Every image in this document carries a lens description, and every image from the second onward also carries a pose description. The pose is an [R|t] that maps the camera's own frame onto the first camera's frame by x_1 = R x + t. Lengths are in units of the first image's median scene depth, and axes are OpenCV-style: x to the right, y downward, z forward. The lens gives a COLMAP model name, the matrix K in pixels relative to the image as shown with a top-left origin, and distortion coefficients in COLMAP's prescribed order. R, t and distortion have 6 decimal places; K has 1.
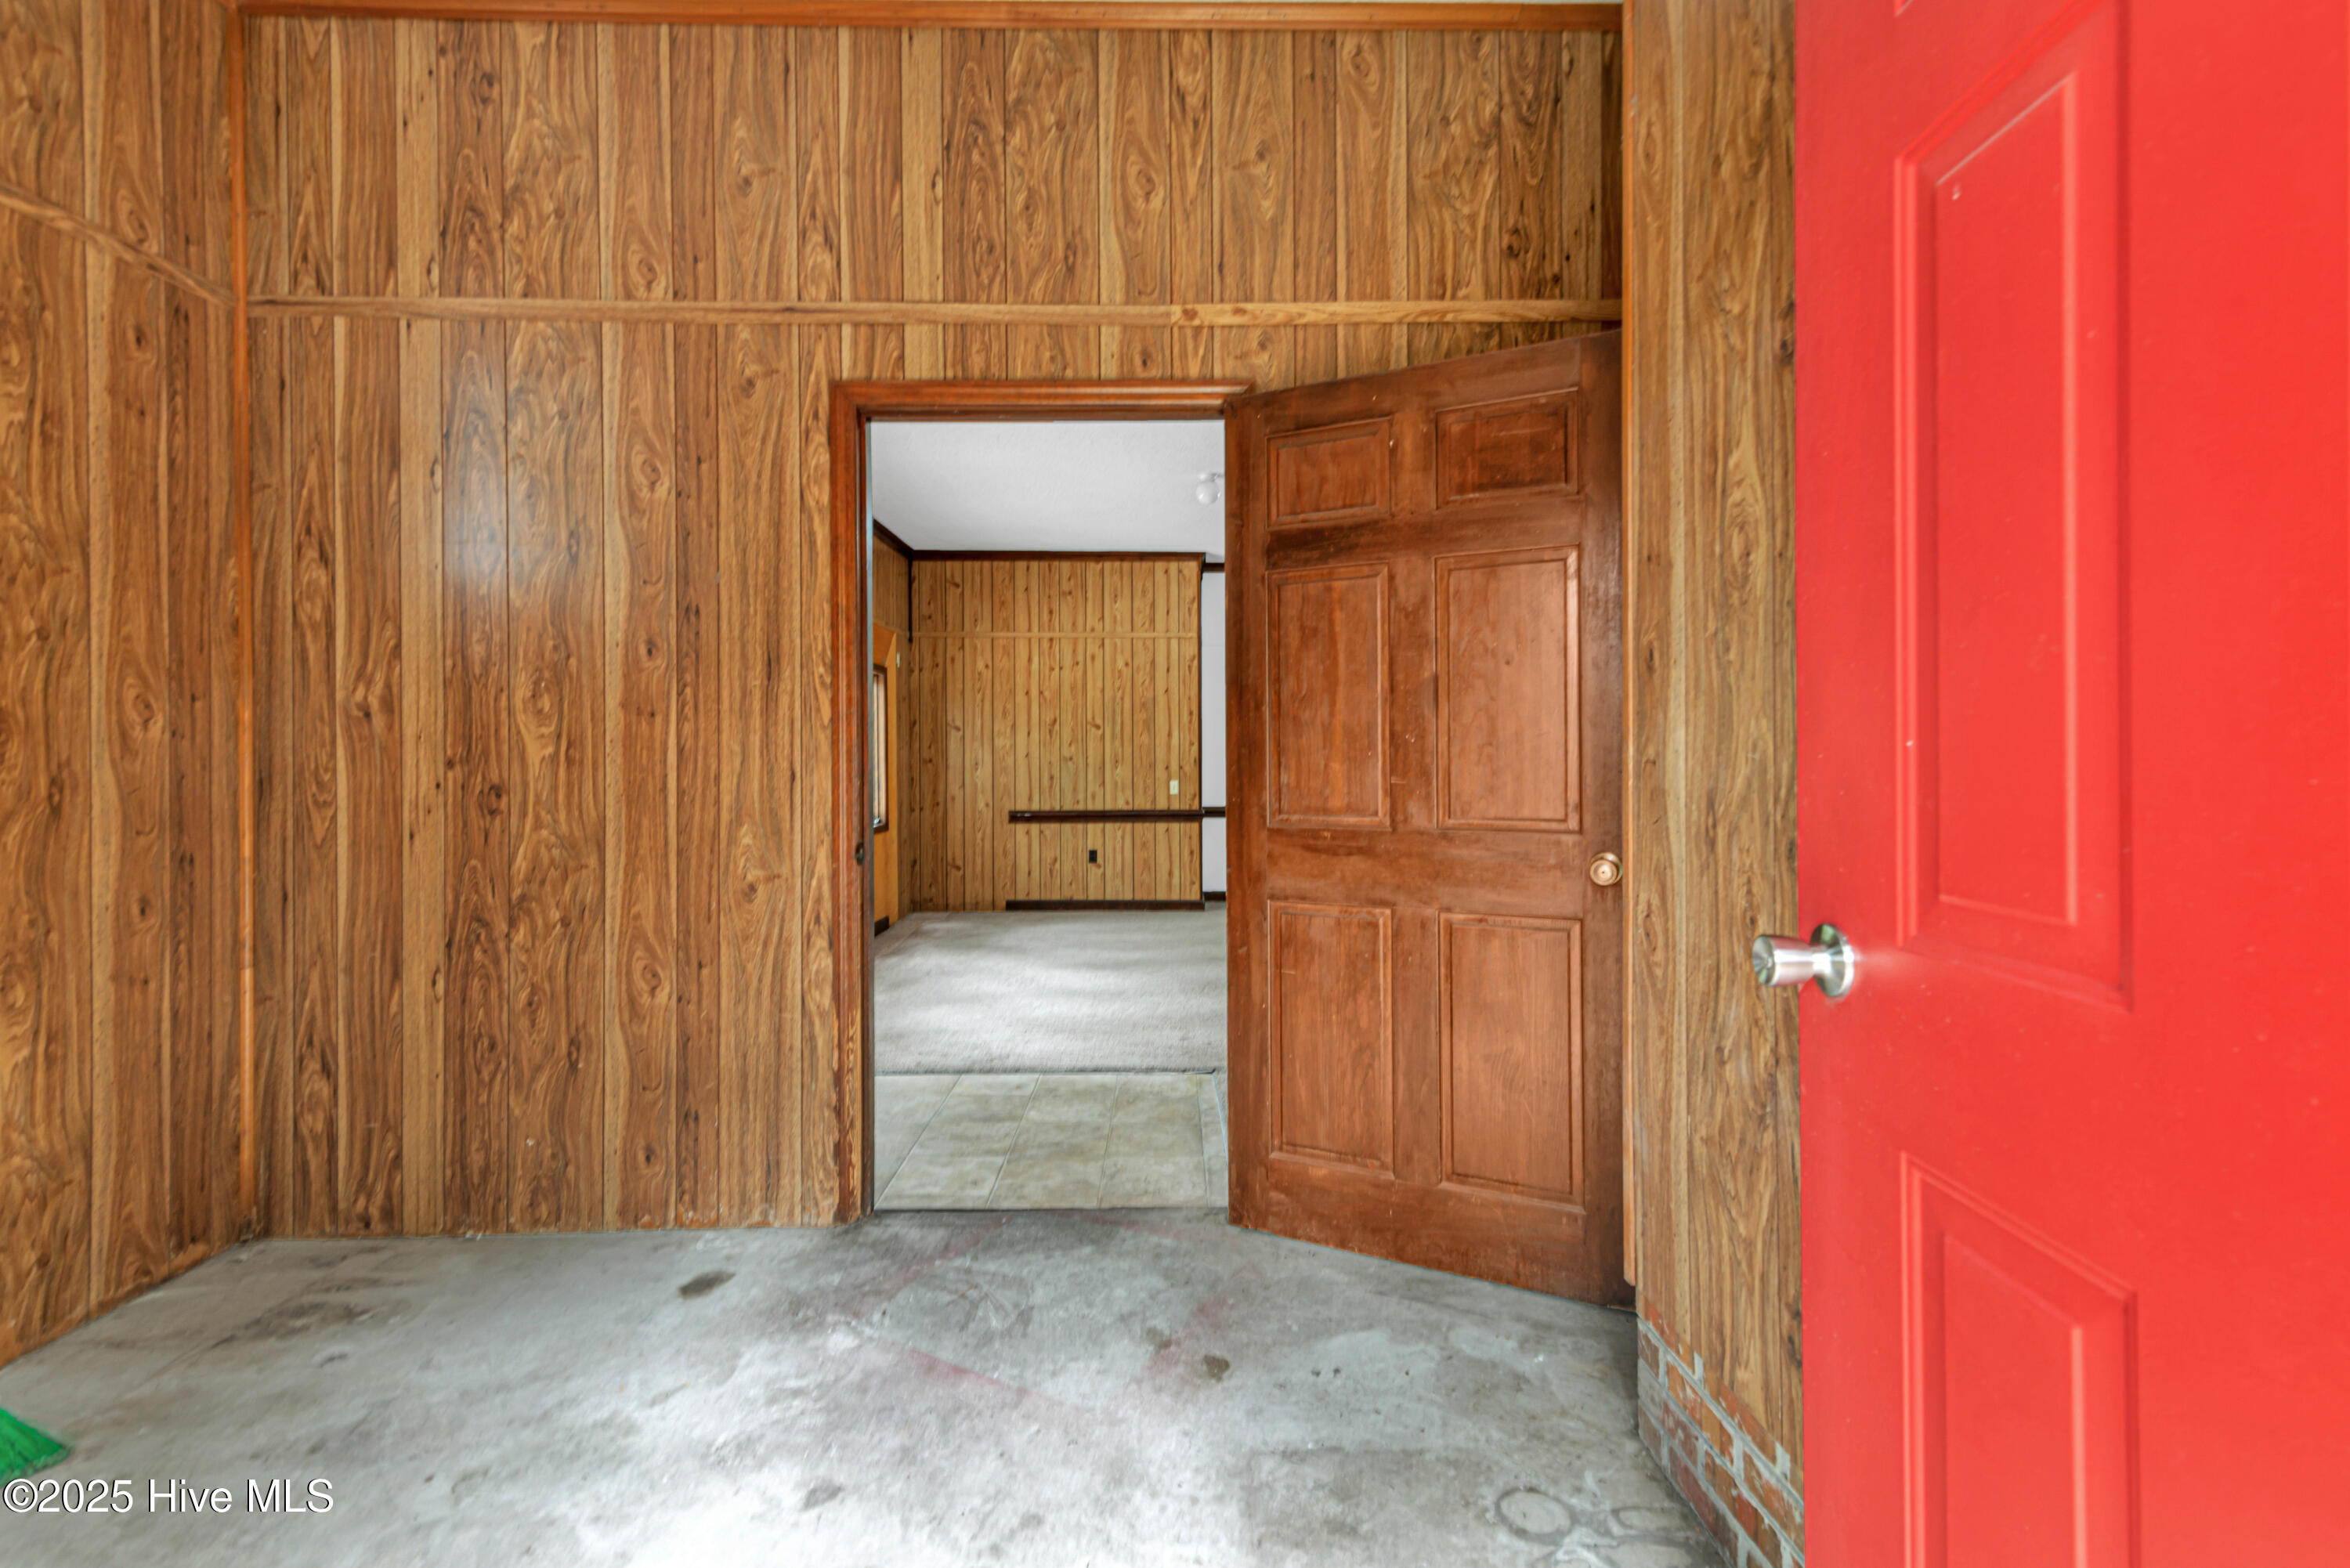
lens RADIAL K [[1075.2, 0, 1170.9], [0, 1075.2, 764.8], [0, 0, 1]] dist [-0.001031, -0.000220]
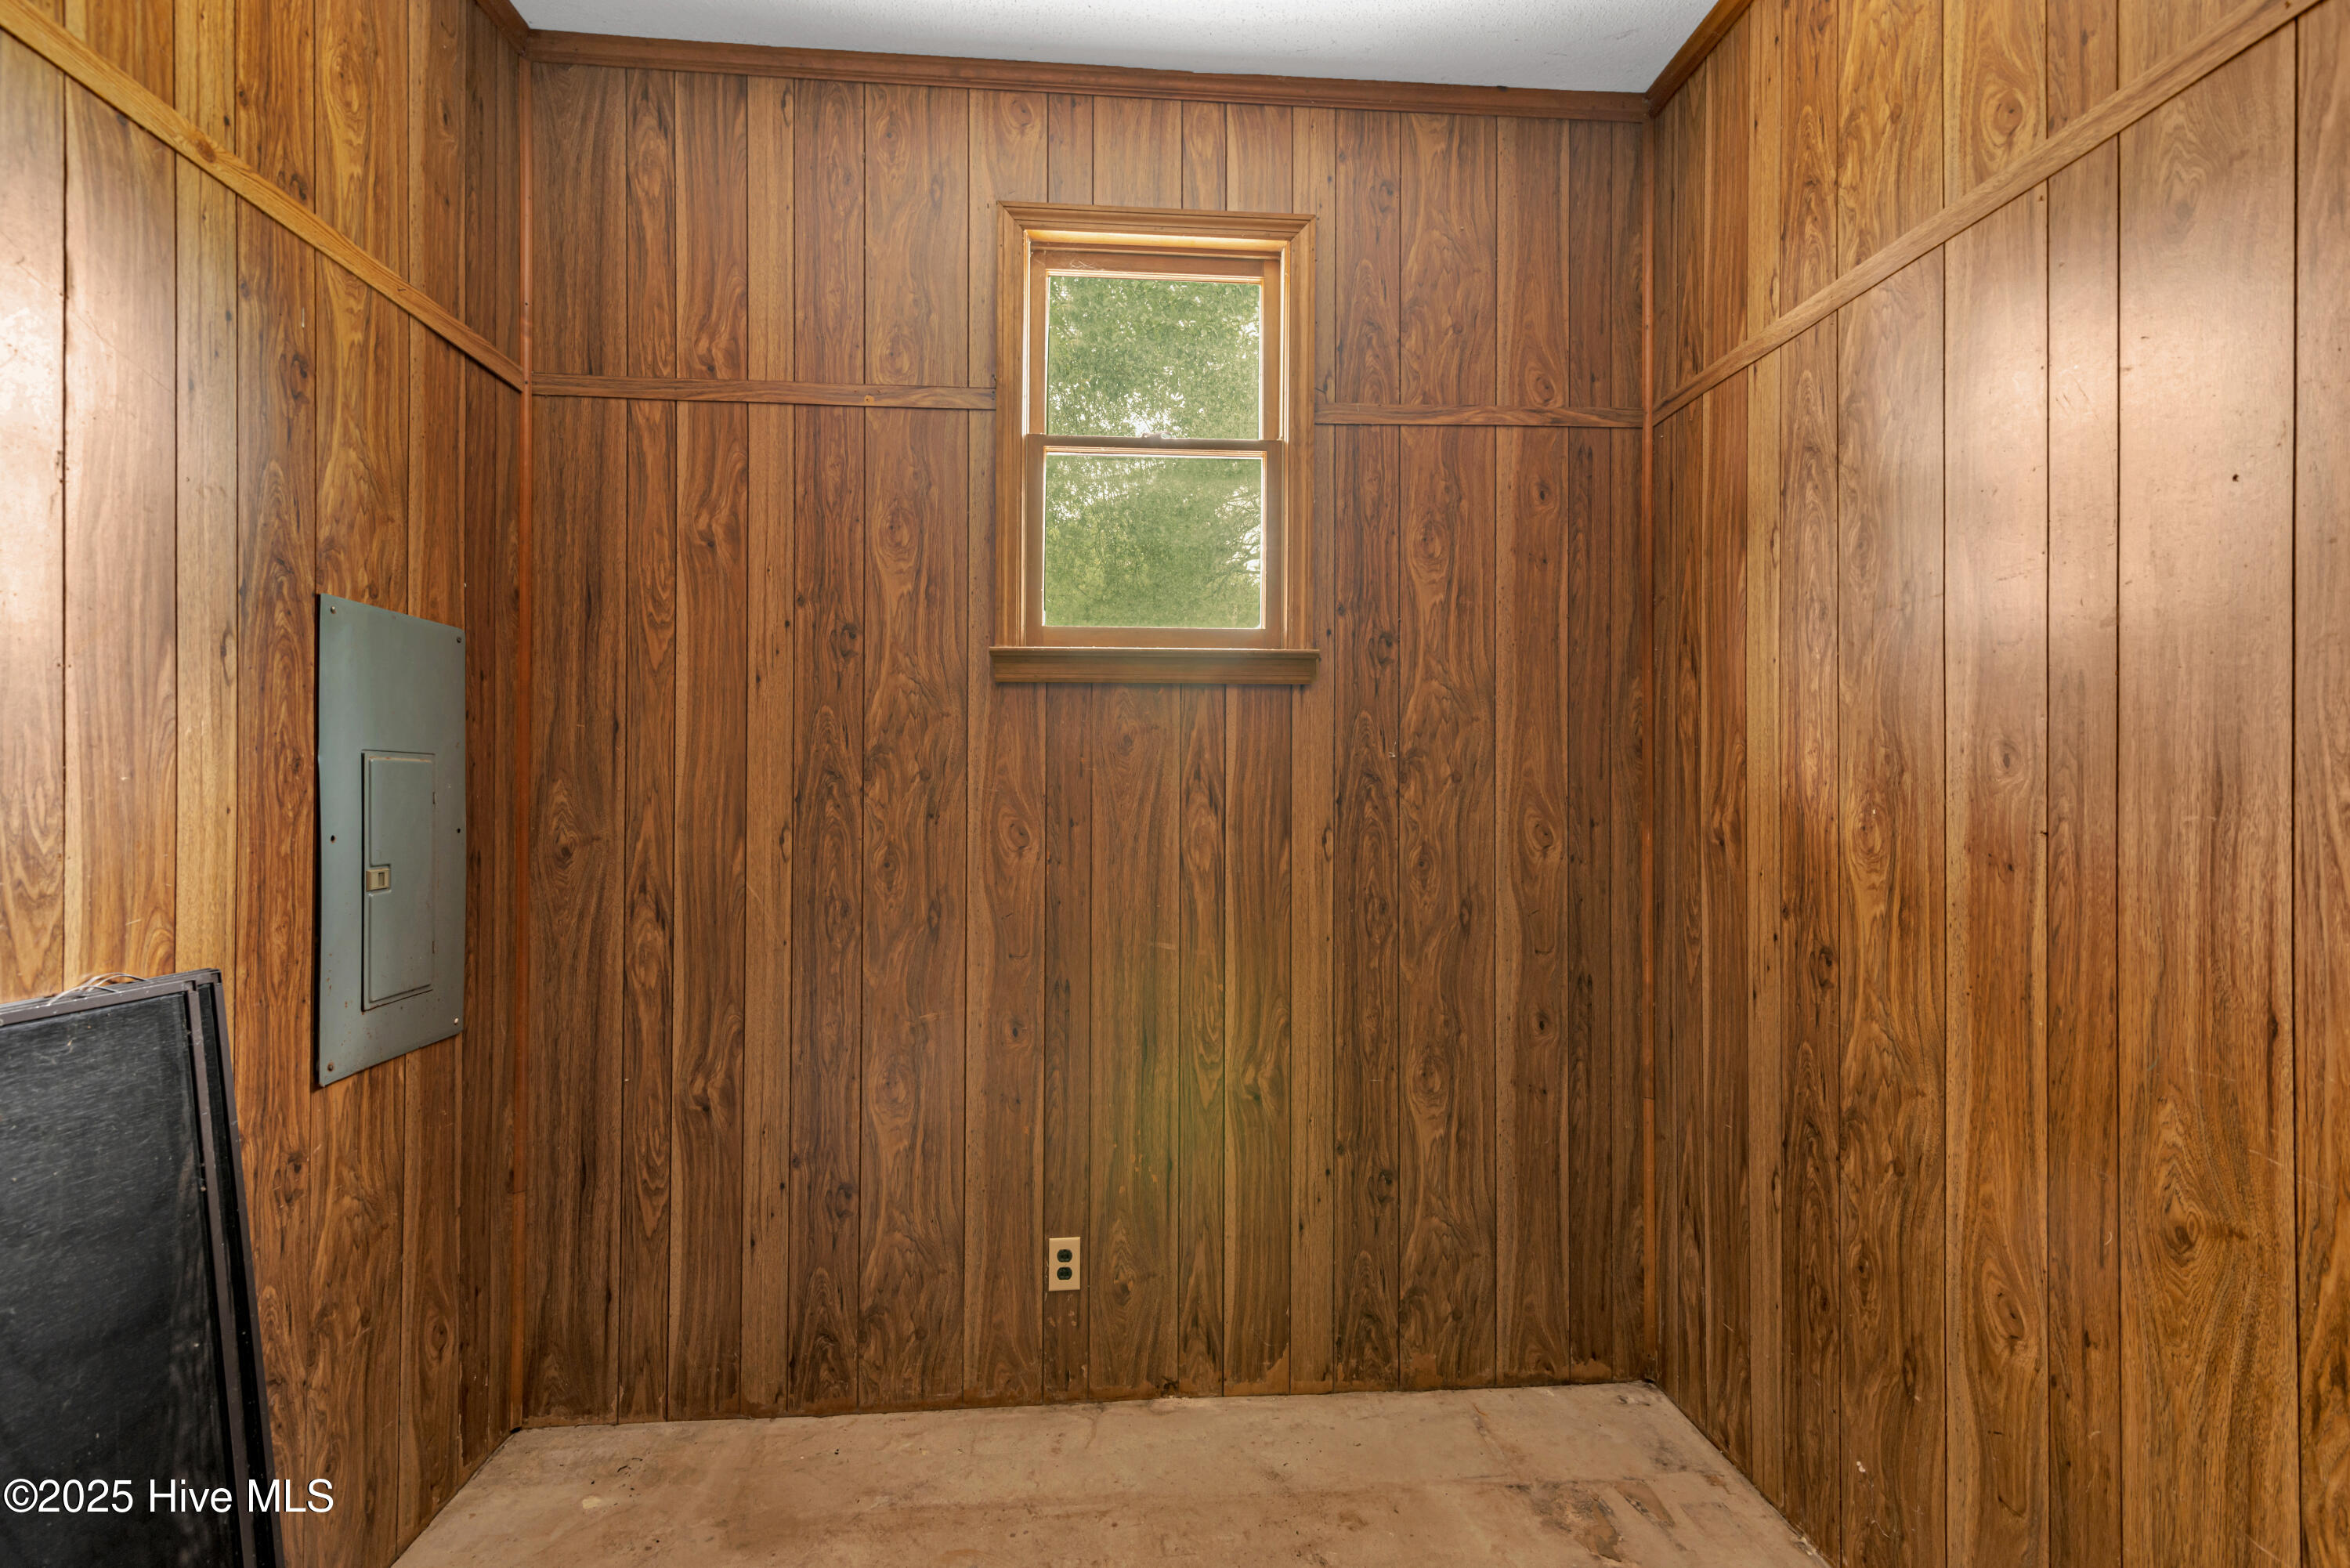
lens RADIAL K [[1058.0, 0, 1175.0], [0, 1058.0, 784.0], [0, 0, 1]] dist [0.011122, -0.000525]
pose [[0.069381, -0.005655, -0.997574, 0.067131], [-0.002603, 0.999980, -0.005849, -0.087788], [0.997587, 0.003003, 0.069365, 0.505158]]
